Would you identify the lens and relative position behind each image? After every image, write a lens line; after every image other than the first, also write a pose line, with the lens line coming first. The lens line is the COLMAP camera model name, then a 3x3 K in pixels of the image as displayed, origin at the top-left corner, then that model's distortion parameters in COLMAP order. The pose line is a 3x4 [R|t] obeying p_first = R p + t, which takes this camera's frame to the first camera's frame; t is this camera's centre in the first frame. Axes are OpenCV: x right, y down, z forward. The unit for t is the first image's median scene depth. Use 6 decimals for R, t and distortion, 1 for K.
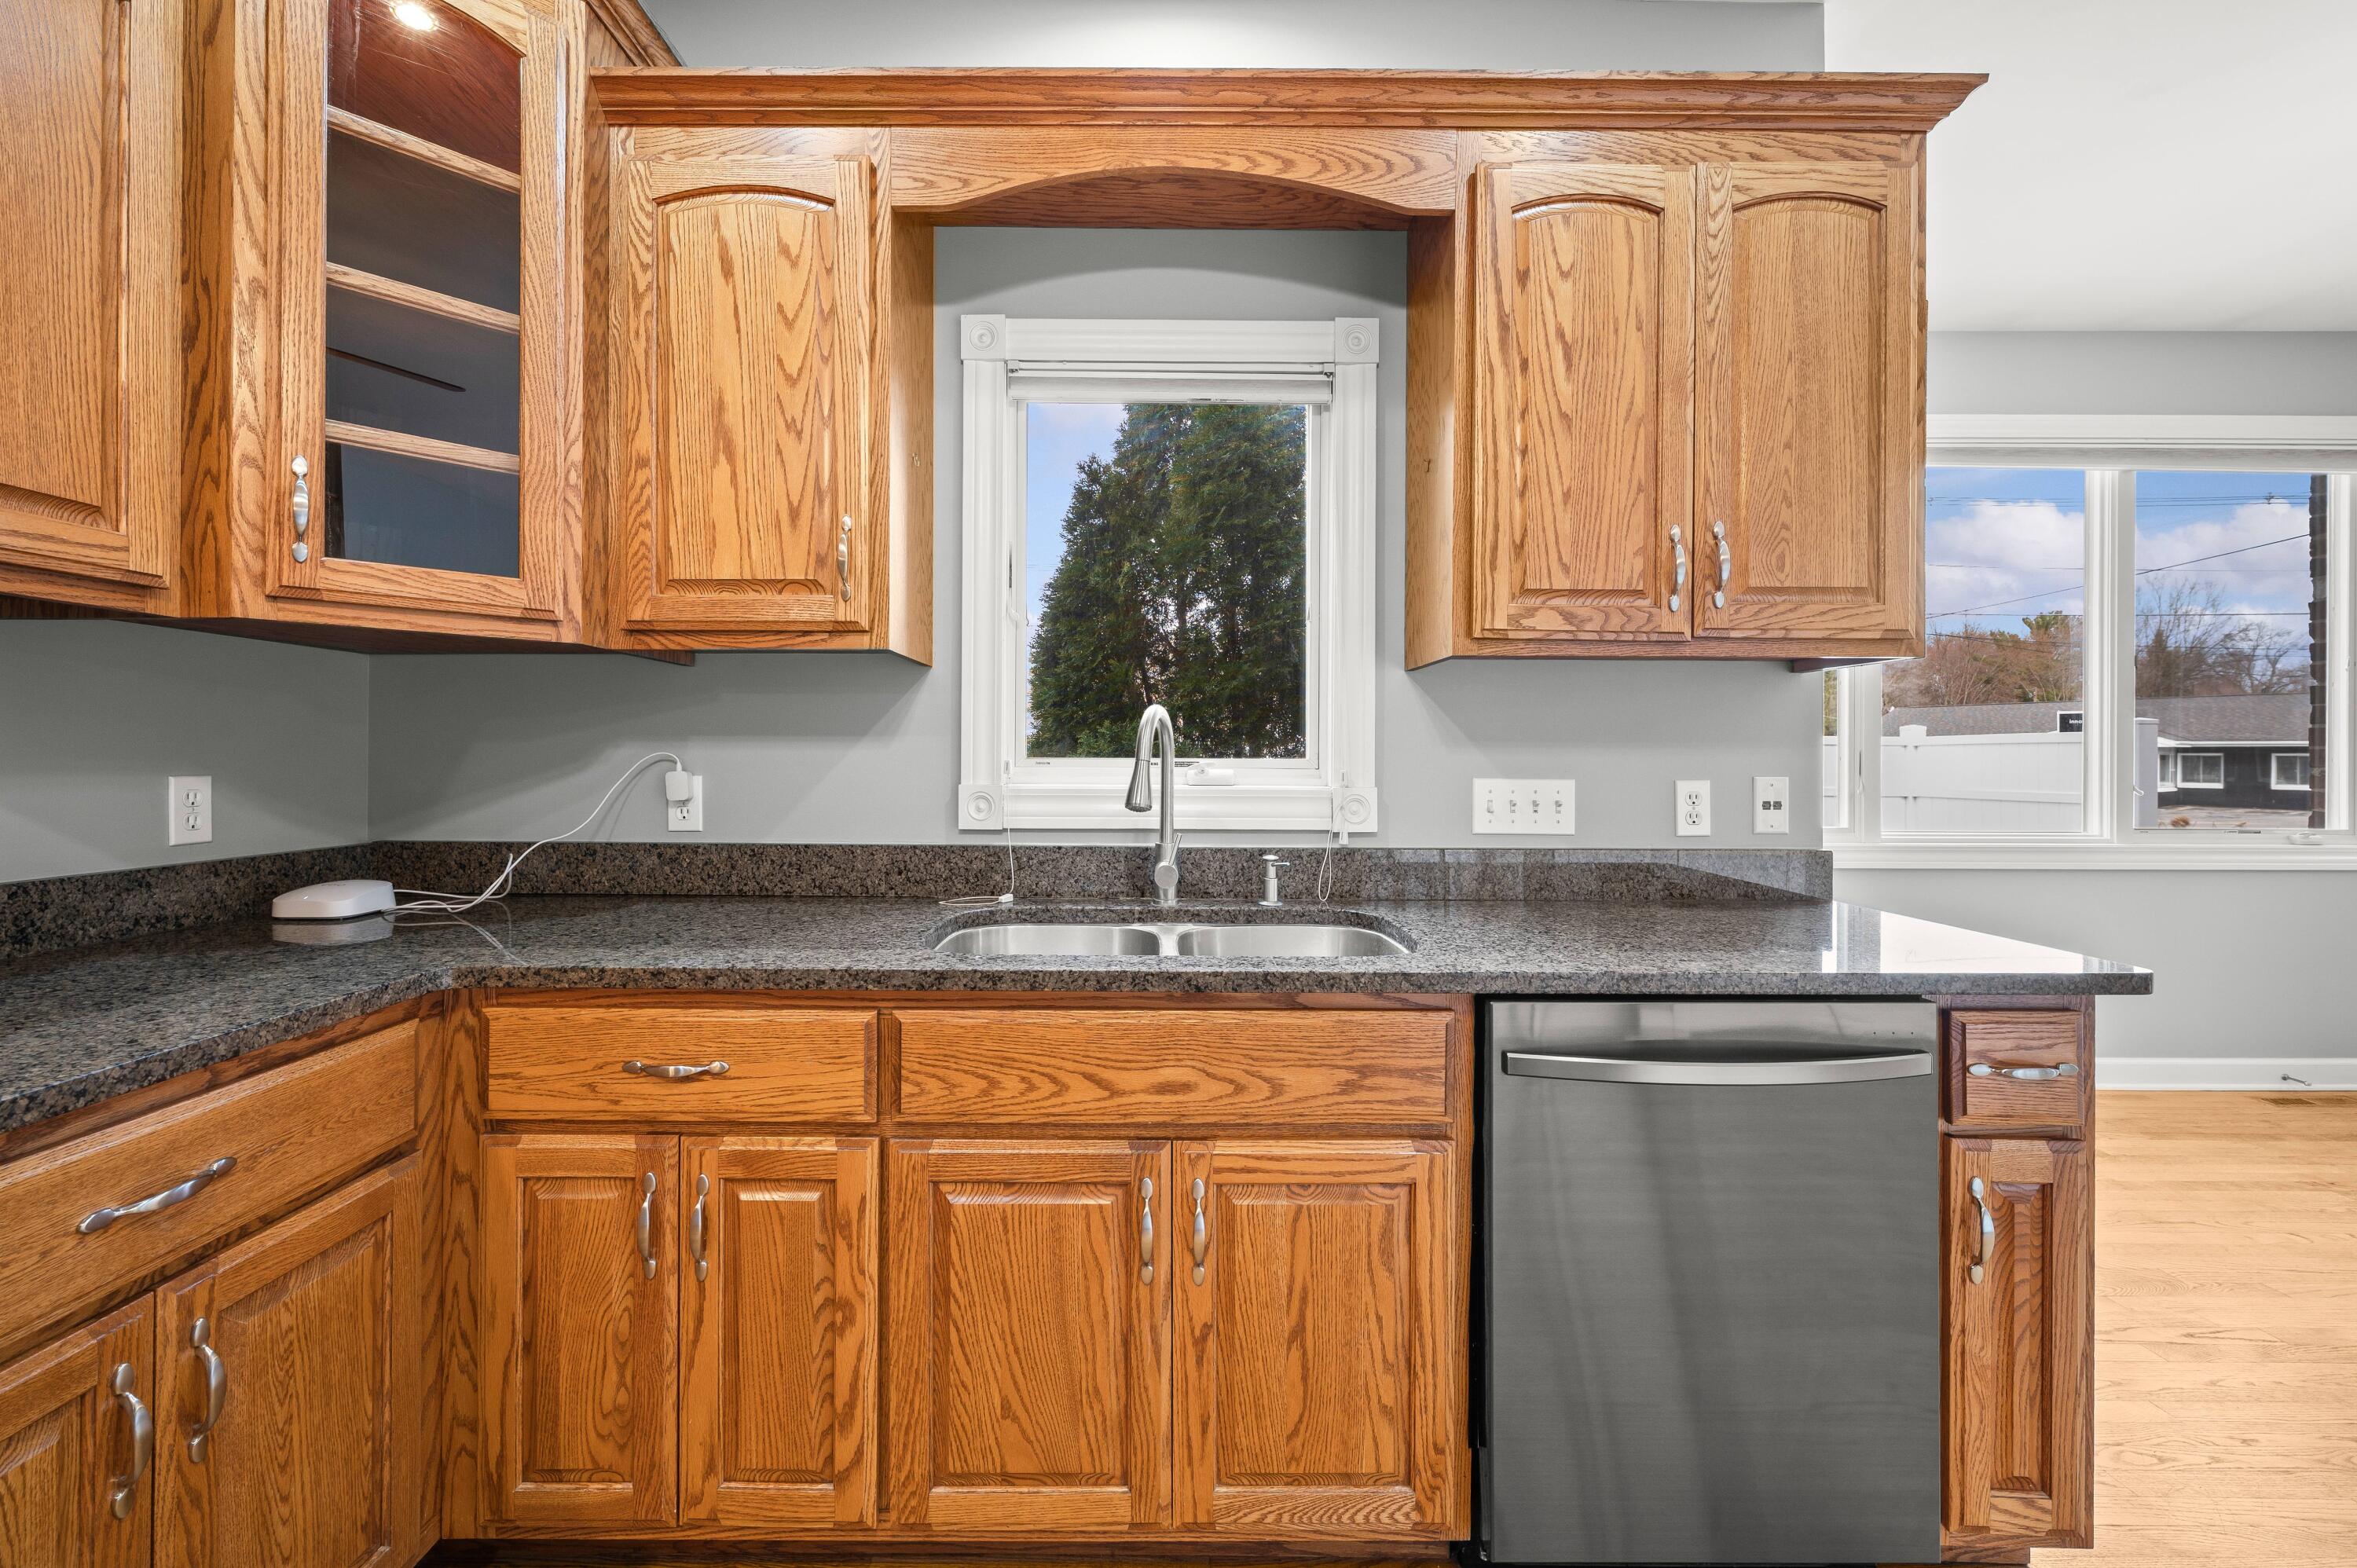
lens RADIAL K [[943.4, 0, 1146.9], [0, 943.4, 754.5], [0, 0, 1]] dist [-0.002733, 0.000720]
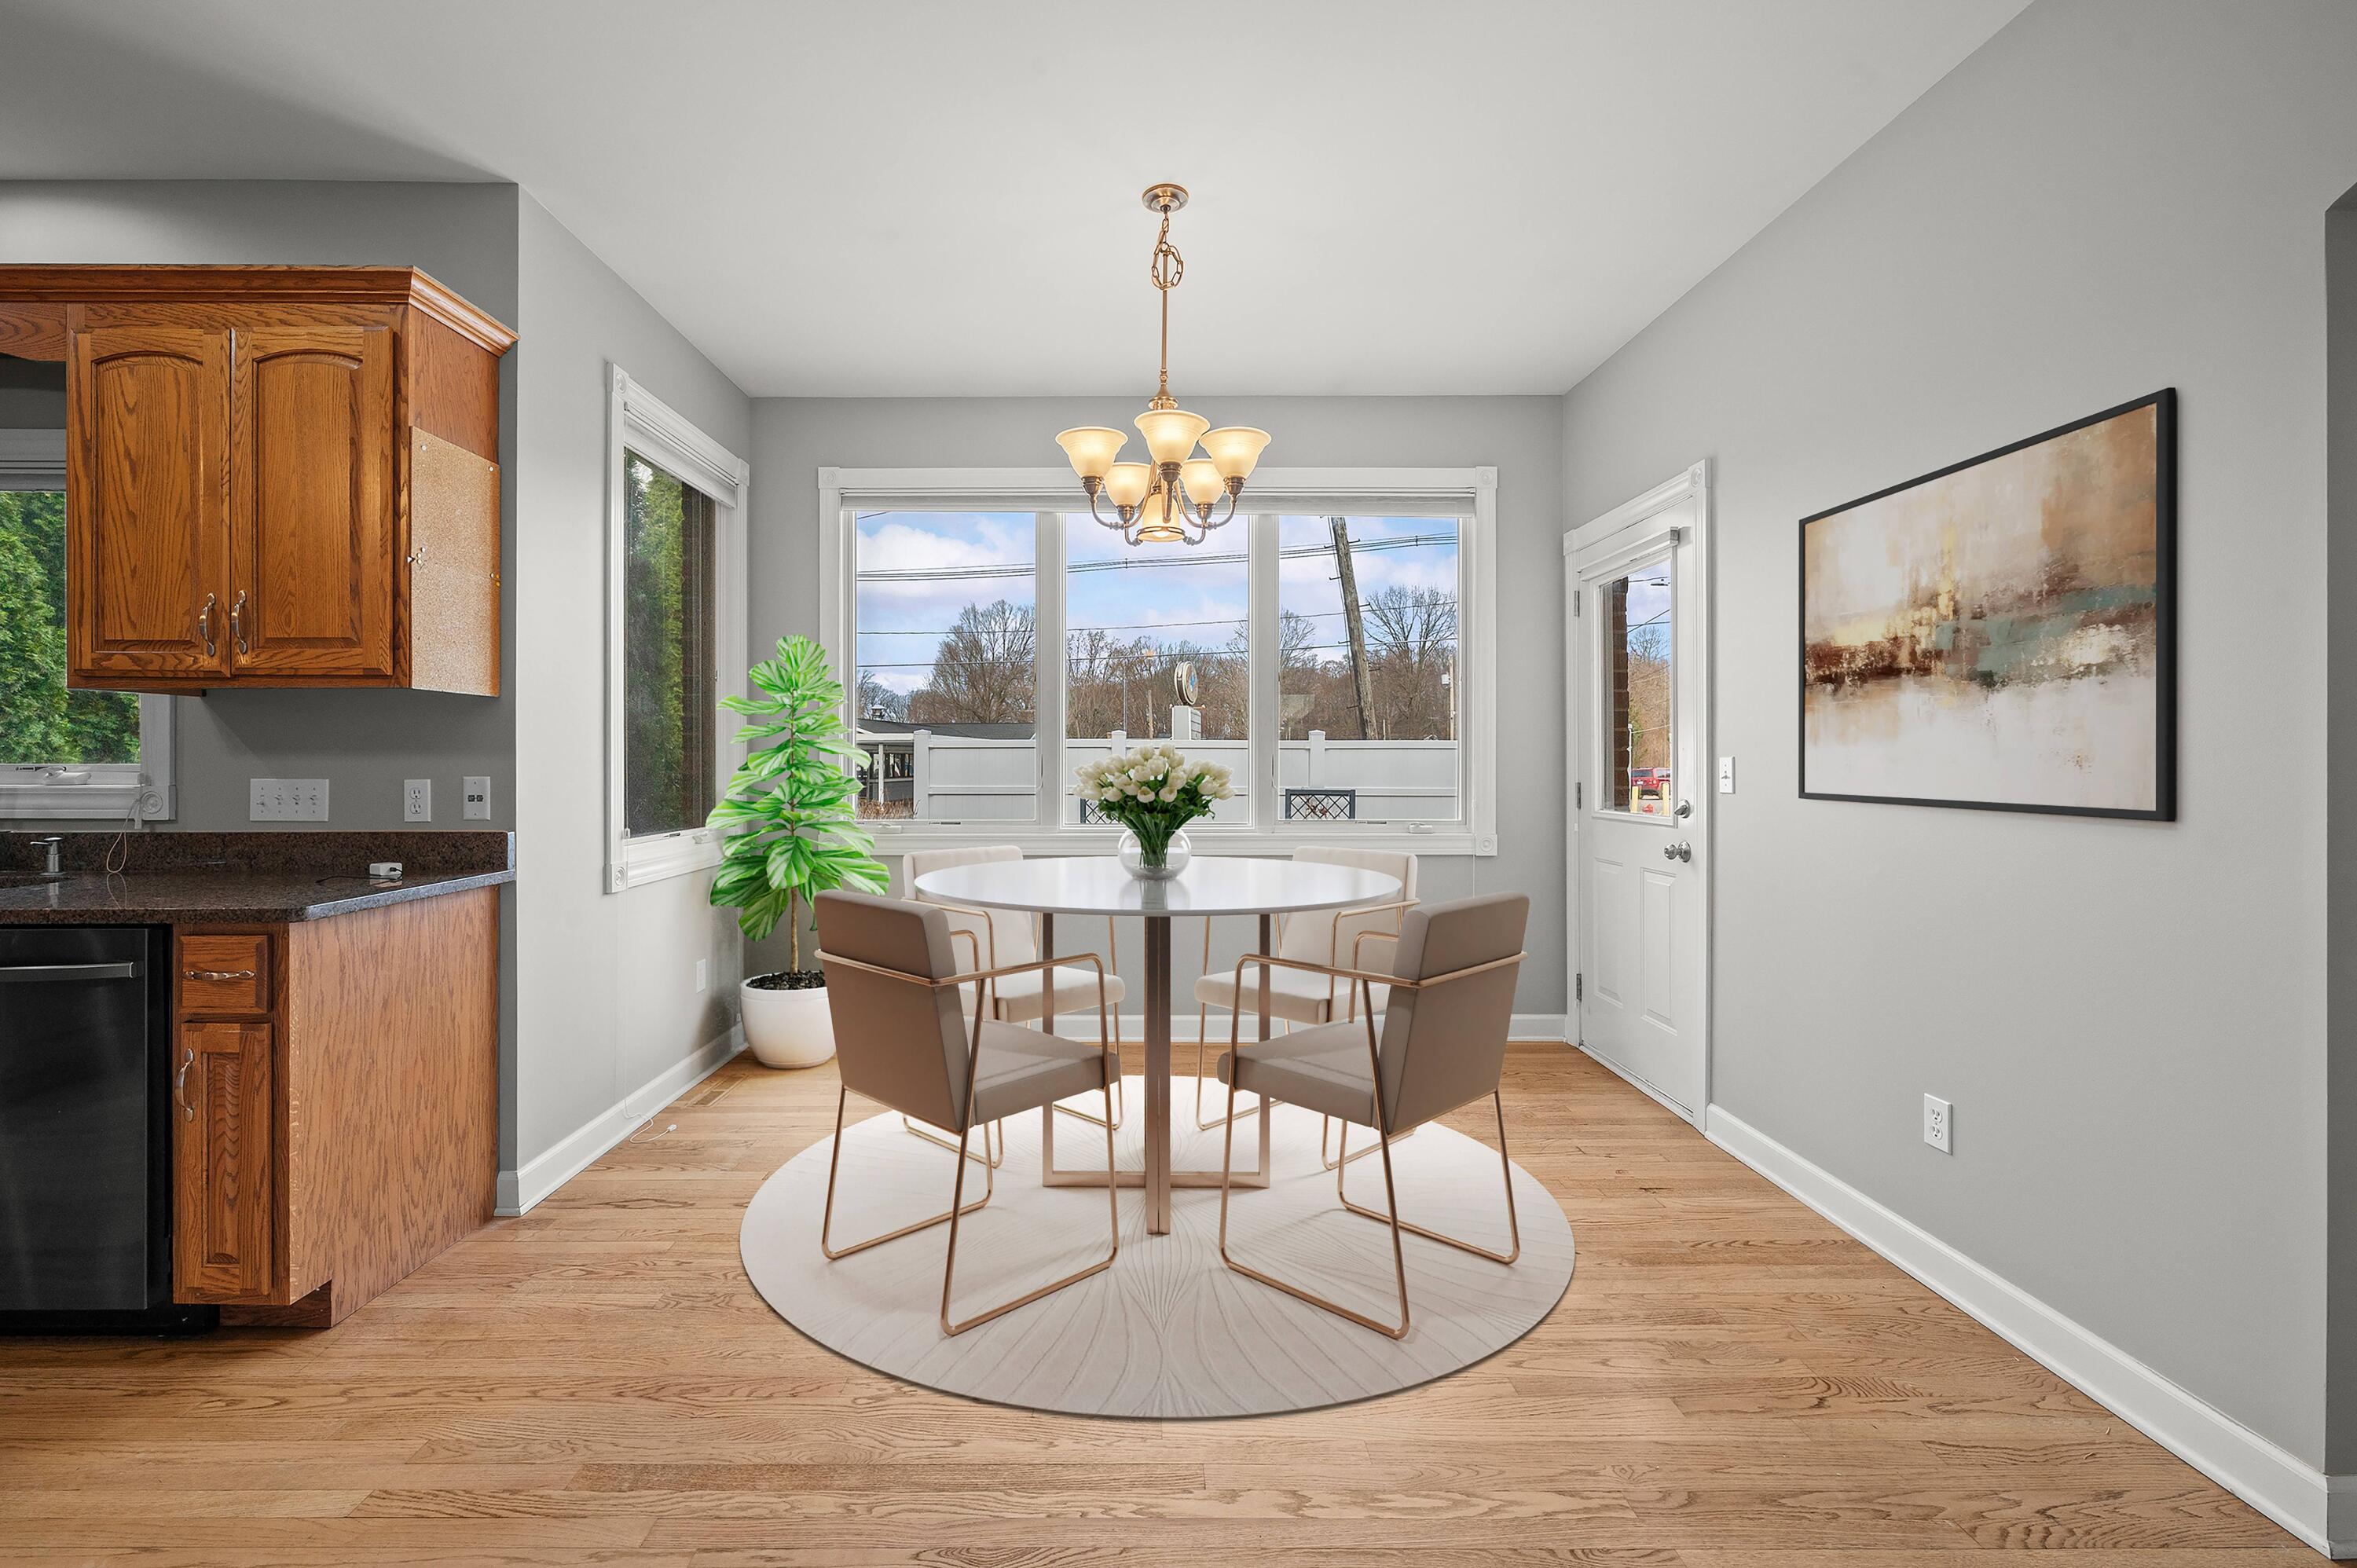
lens RADIAL K [[943.4, 0, 1127.1], [0, 943.4, 763.6], [0, 0, 1]] dist [-0.002733, 0.000720]
pose [[0.999982, -0.004226, 0.004150, 1.885891], [0.004212, 0.999986, 0.003233, 0.006441], [-0.004164, -0.003216, 0.999986, -0.377057]]
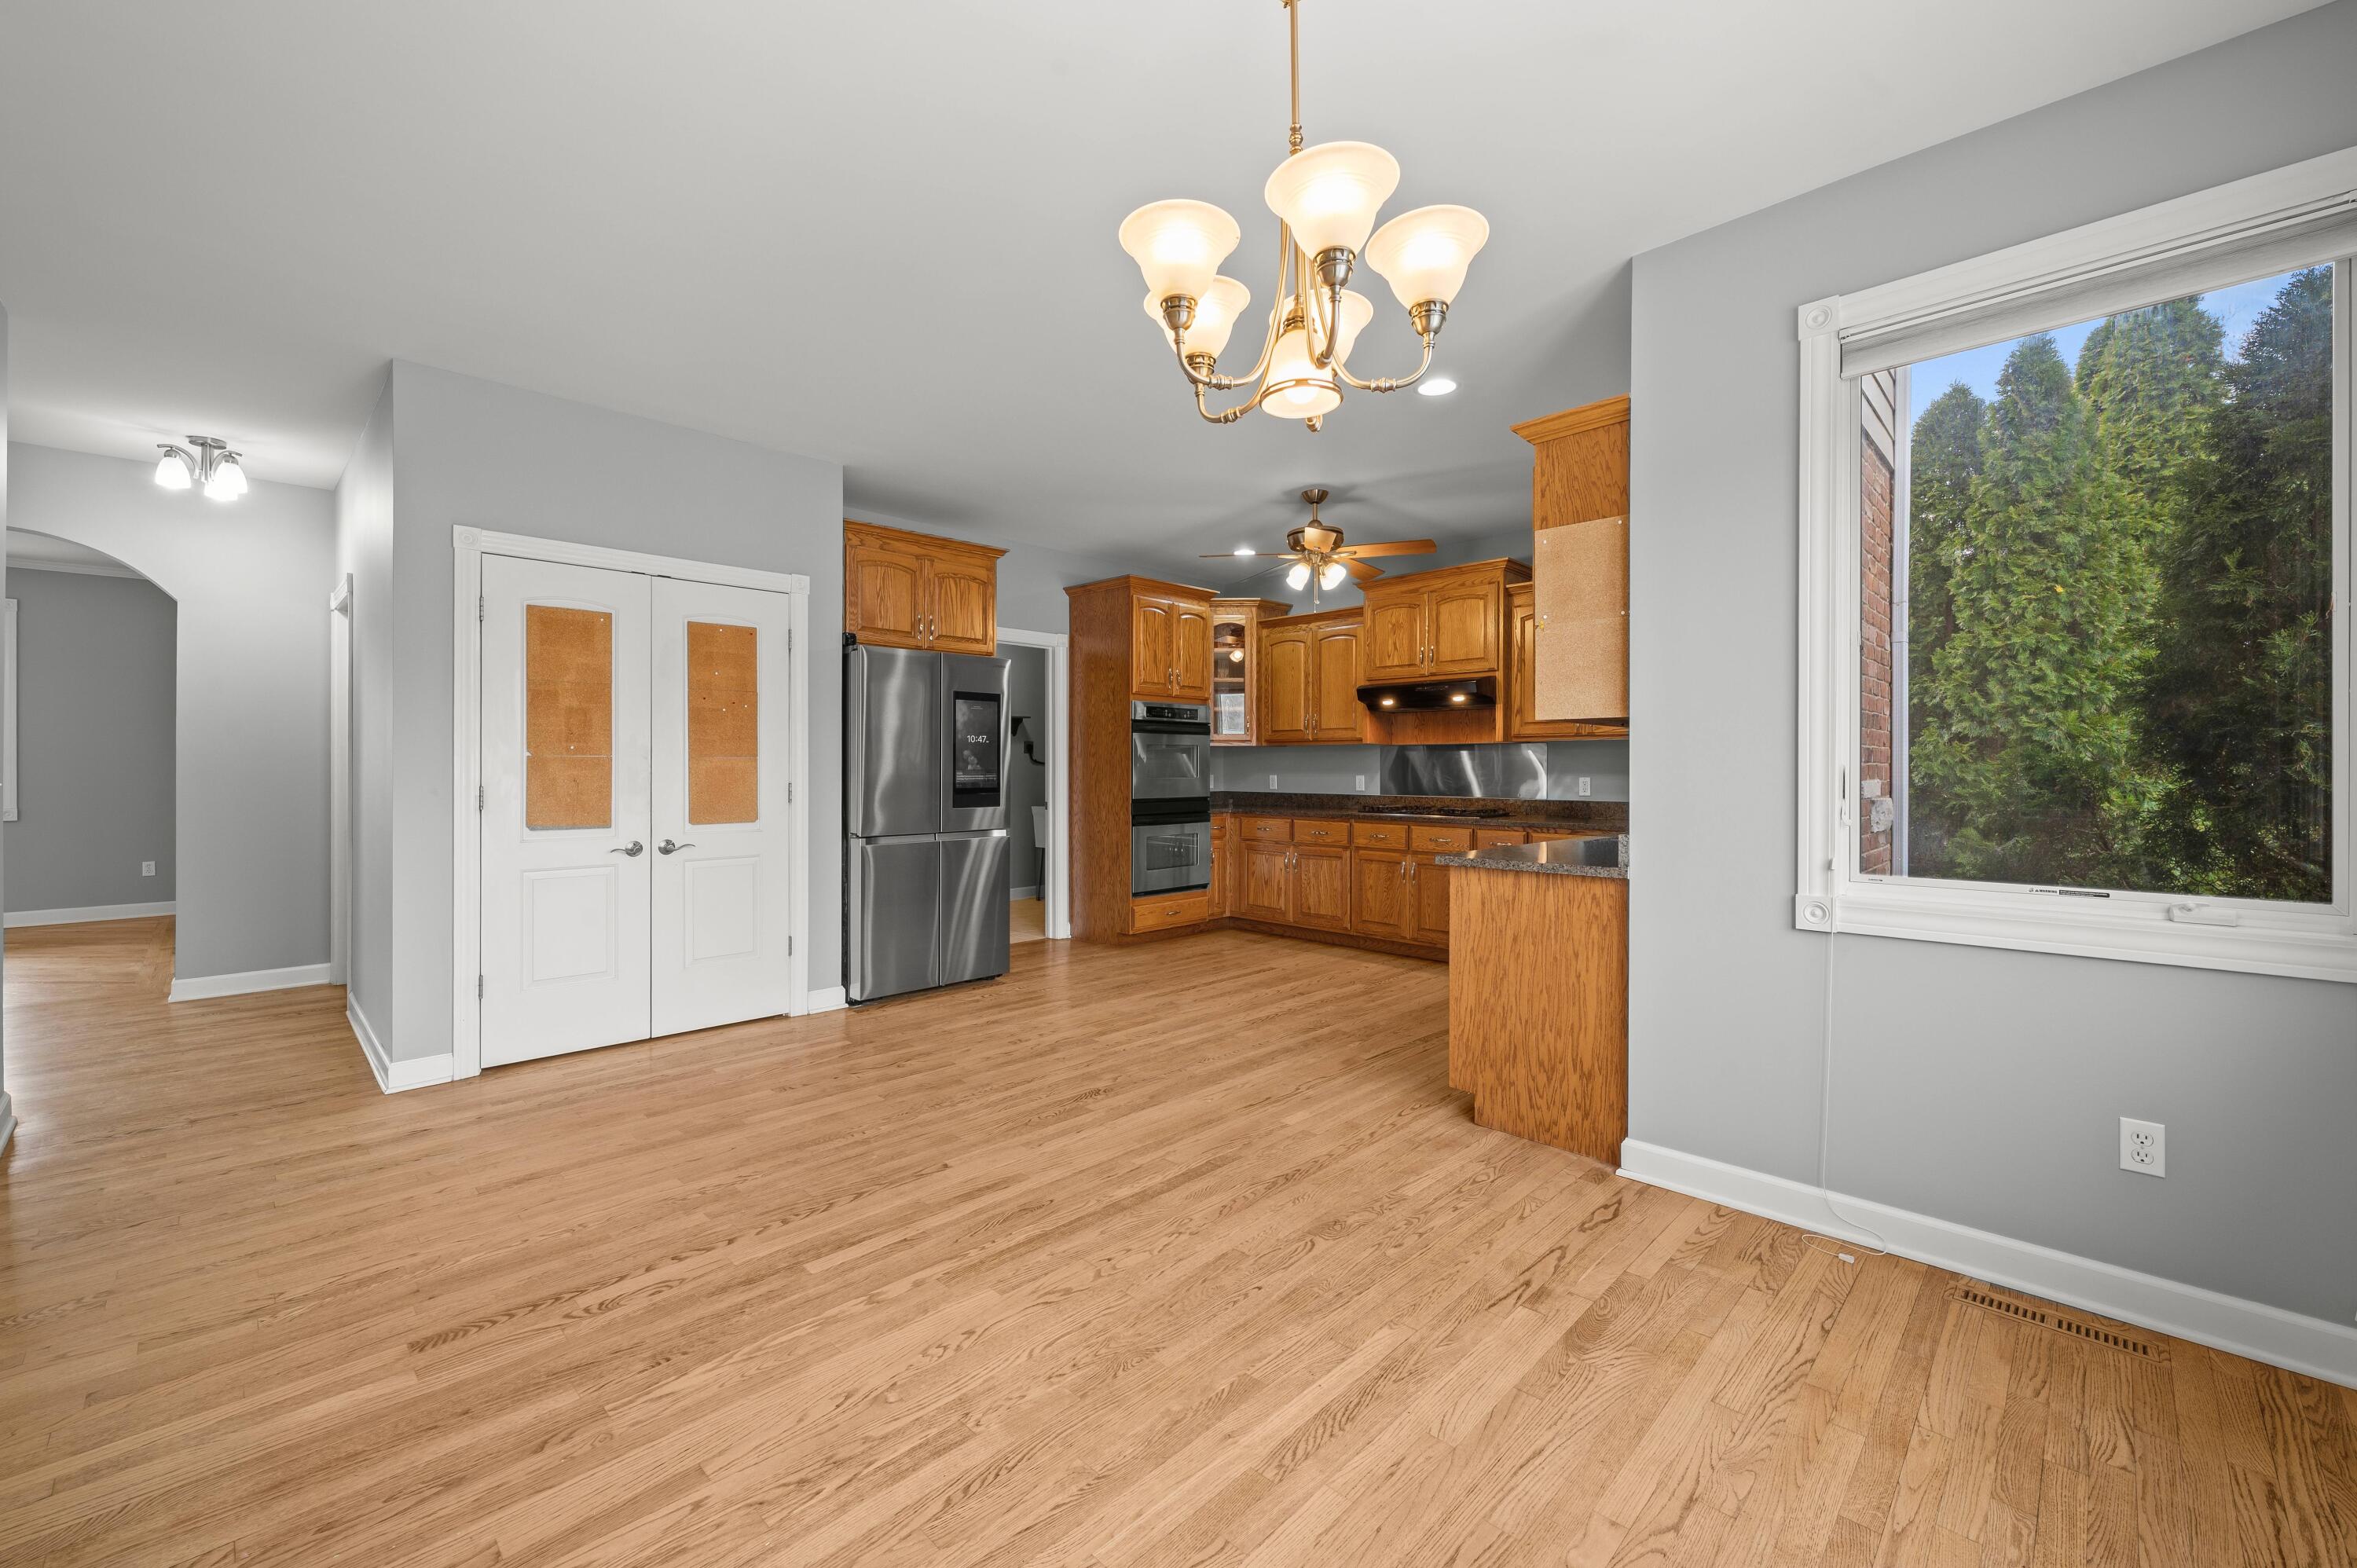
lens RADIAL K [[943.4, 0, 1179.4], [0, 943.4, 769.0], [0, 0, 1]] dist [-0.002733, 0.000720]
pose [[-0.691736, -0.004869, -0.722134, 2.734508], [-0.004430, 0.999987, -0.002499, 0.003731], [0.722137, 0.001471, -0.691749, 1.825707]]
